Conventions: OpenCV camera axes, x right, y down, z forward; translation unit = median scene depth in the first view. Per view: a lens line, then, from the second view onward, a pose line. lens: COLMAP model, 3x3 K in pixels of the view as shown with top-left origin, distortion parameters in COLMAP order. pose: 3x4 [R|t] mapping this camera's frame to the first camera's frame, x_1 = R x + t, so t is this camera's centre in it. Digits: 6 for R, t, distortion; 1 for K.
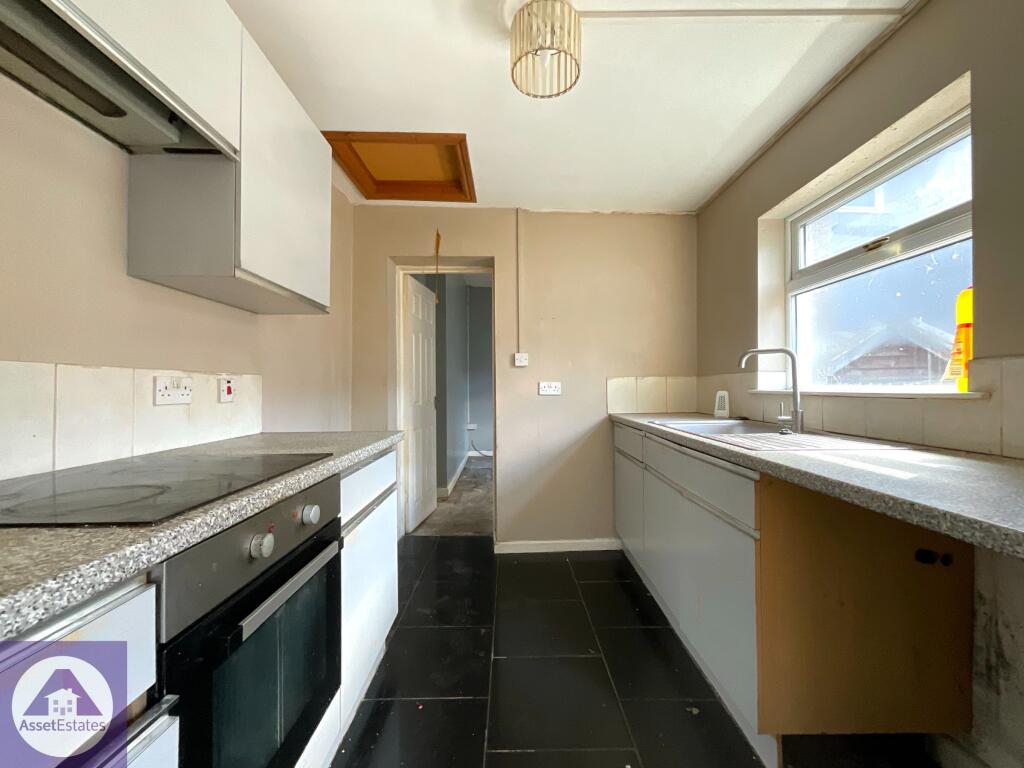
lens RADIAL K [[413.4, 0, 510.3], [0, 413.4, 382.0], [0, 0, 1]] dist [0.001054, 0.000458]
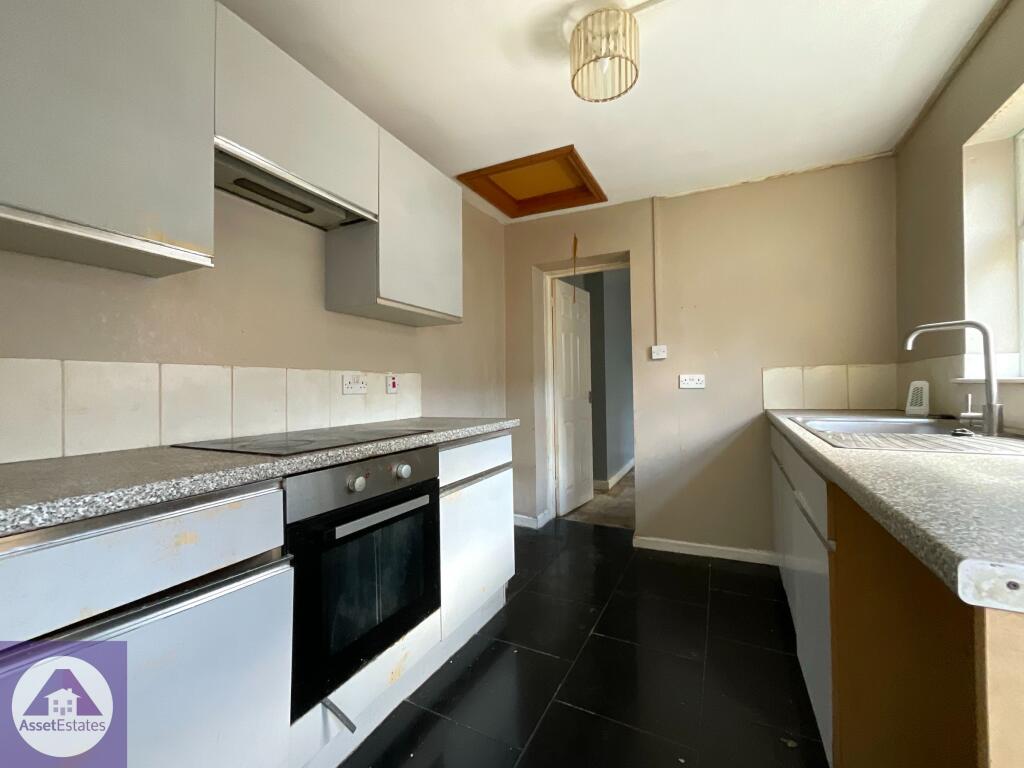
lens RADIAL K [[413.4, 0, 510.3], [0, 413.4, 382.0], [0, 0, 1]] dist [0.001054, 0.000458]
pose [[0.886900, -0.013416, -0.461767, 0.217032], [0.016379, 0.999863, 0.002409, 0.010231], [0.461671, -0.009700, 0.886998, -0.030416]]
